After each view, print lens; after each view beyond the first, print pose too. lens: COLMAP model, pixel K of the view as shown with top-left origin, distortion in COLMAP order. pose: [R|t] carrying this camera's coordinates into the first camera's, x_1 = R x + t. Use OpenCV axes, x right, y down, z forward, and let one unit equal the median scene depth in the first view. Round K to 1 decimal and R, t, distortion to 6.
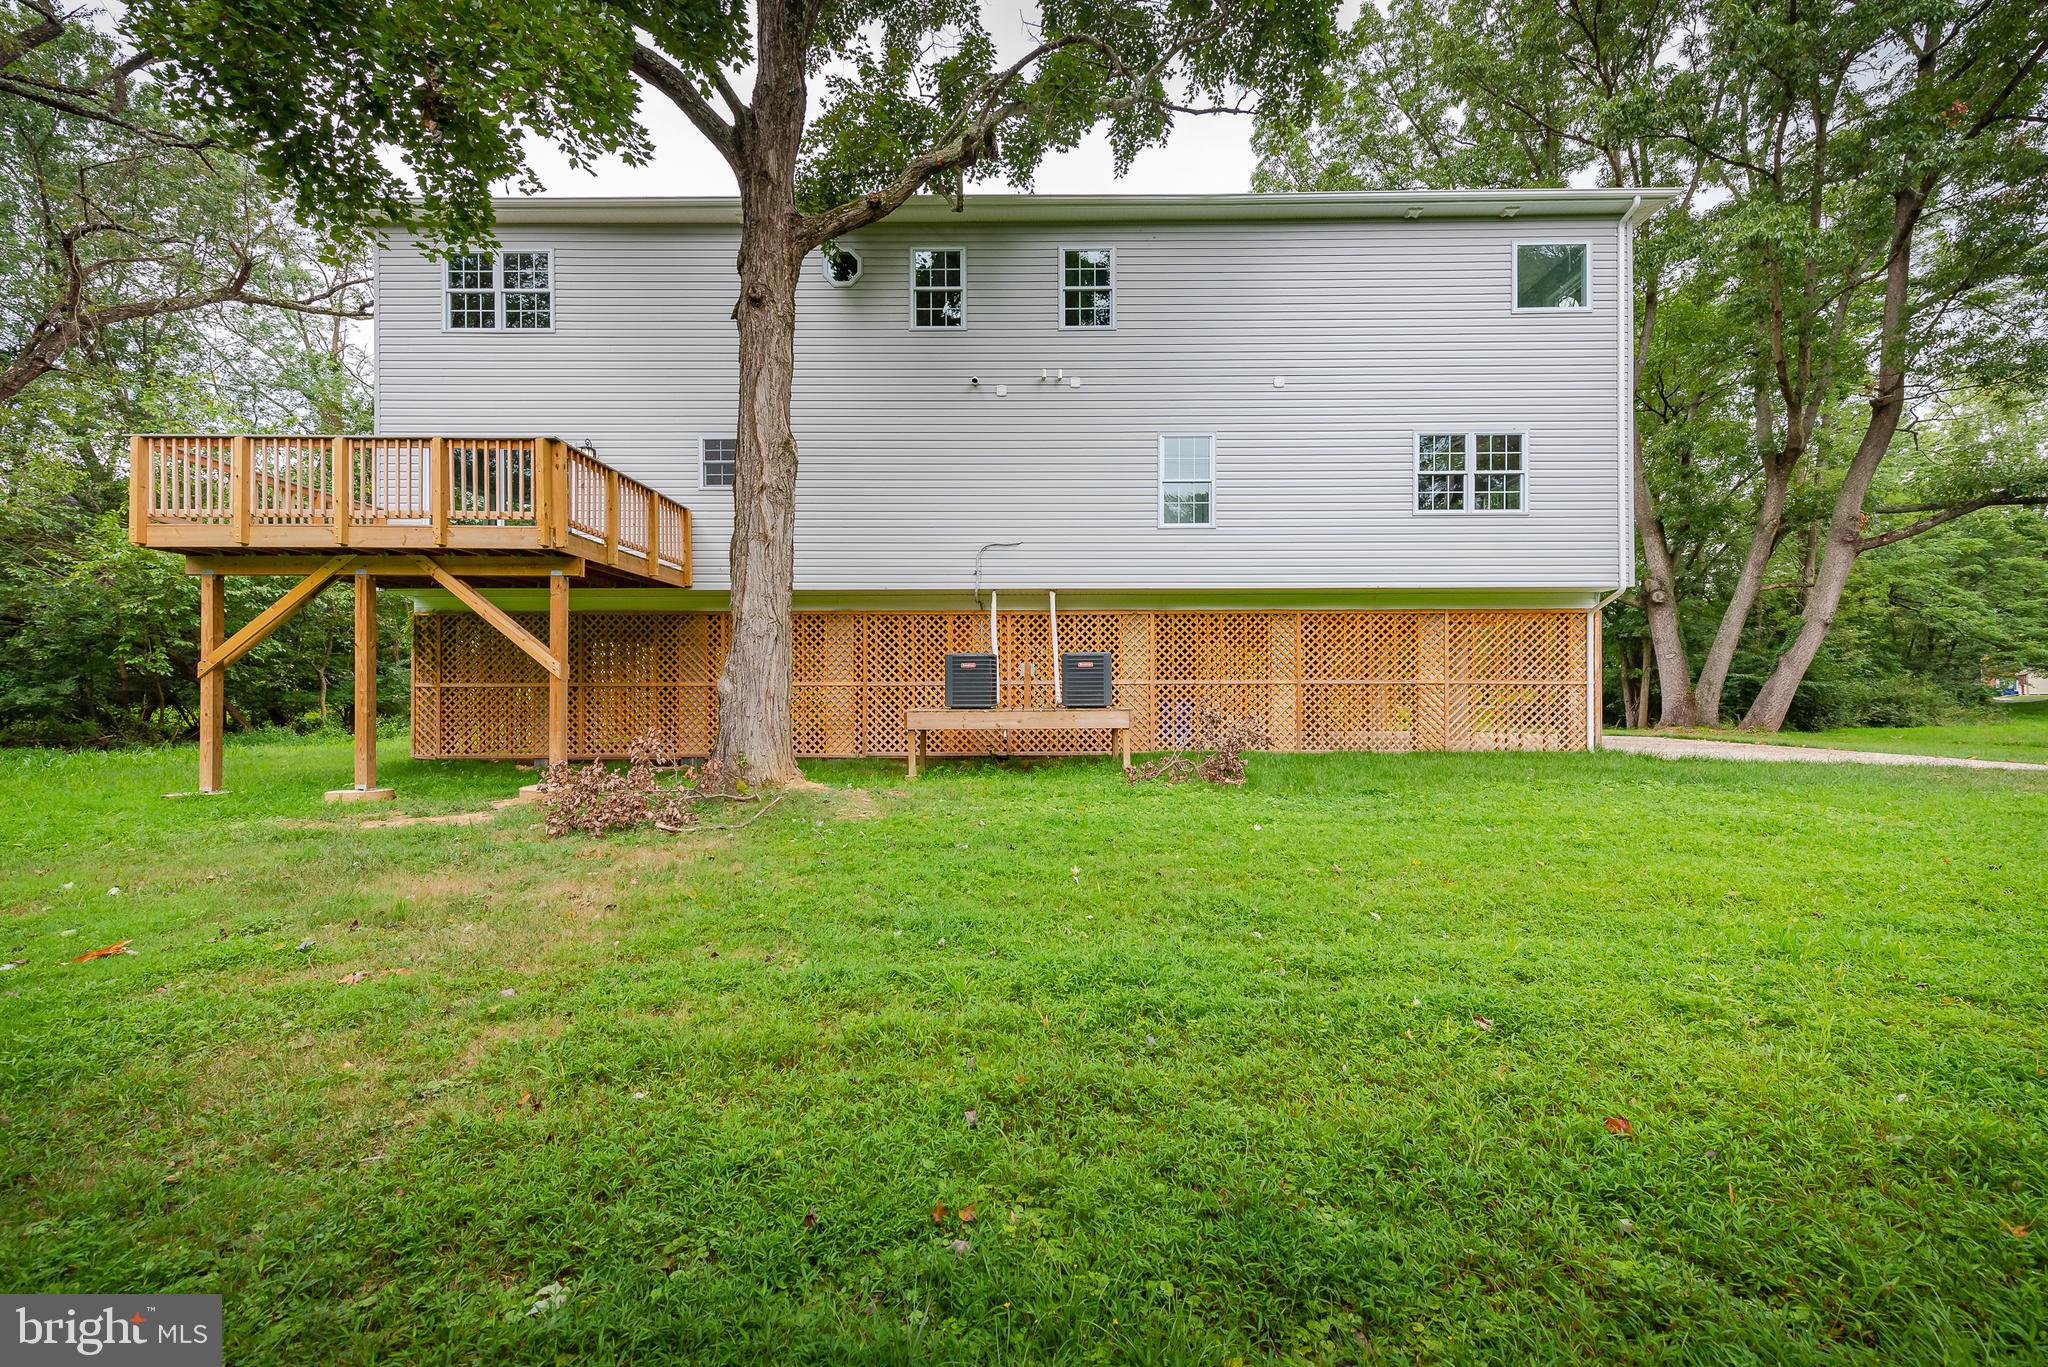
lens RADIAL K [[803.1, 0, 1017.7], [0, 803.1, 669.9], [0, 0, 1]] dist [0.010118, 0.000107]
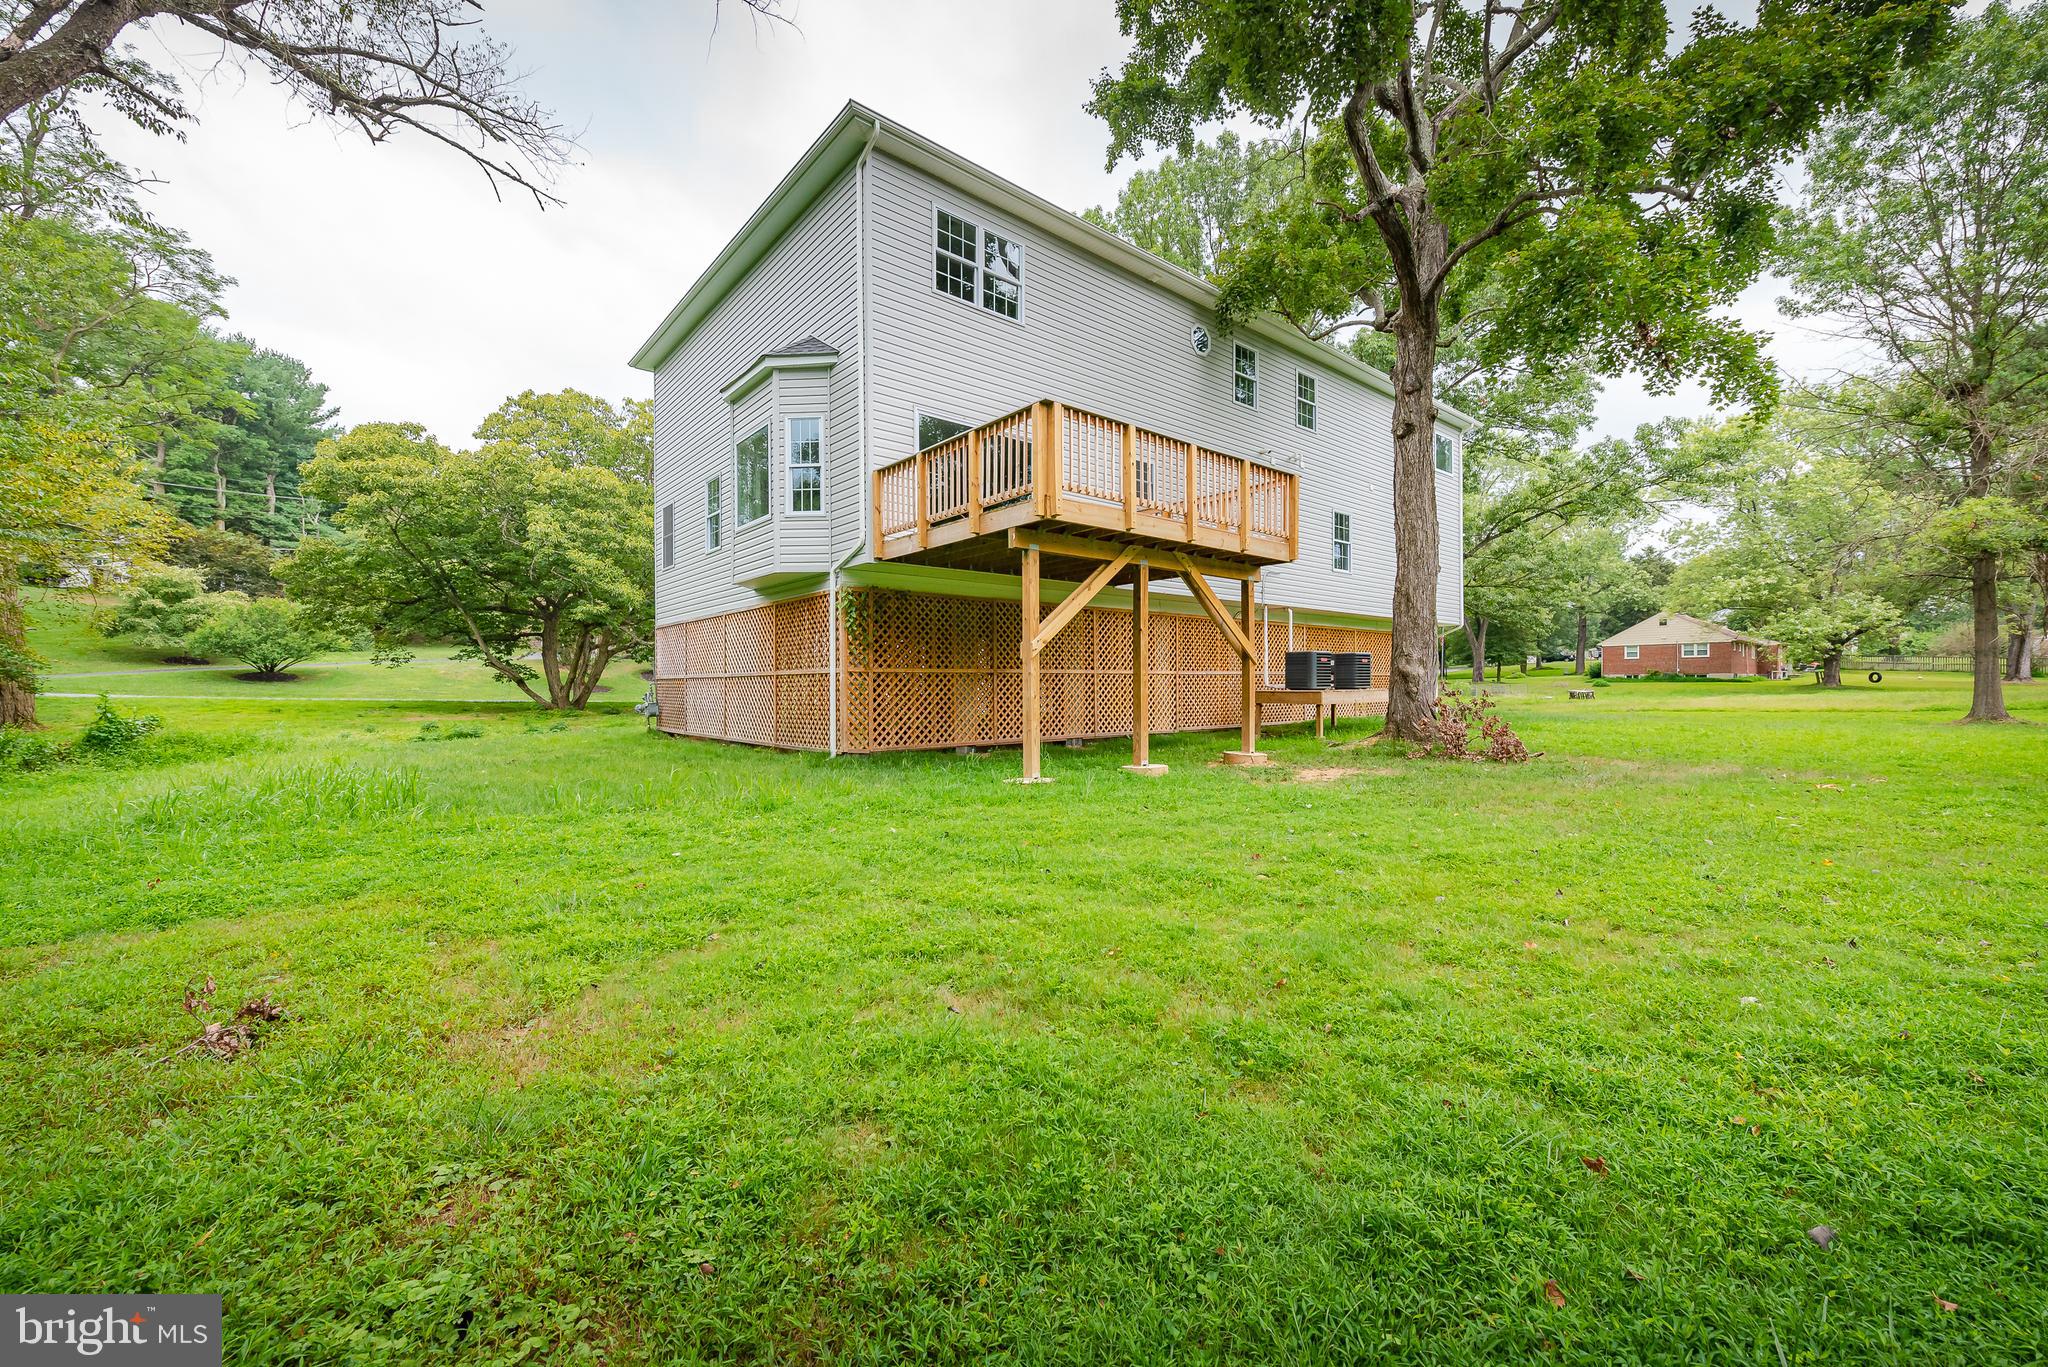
lens RADIAL K [[803.1, 0, 1014.0], [0, 803.1, 688.0], [0, 0, 1]] dist [0.010118, 0.000107]
pose [[0.759967, -0.004211, 0.649948, -1.244212], [-0.000070, 0.999978, 0.006560, 0.034449], [-0.649962, -0.005031, 0.759950, 0.228203]]
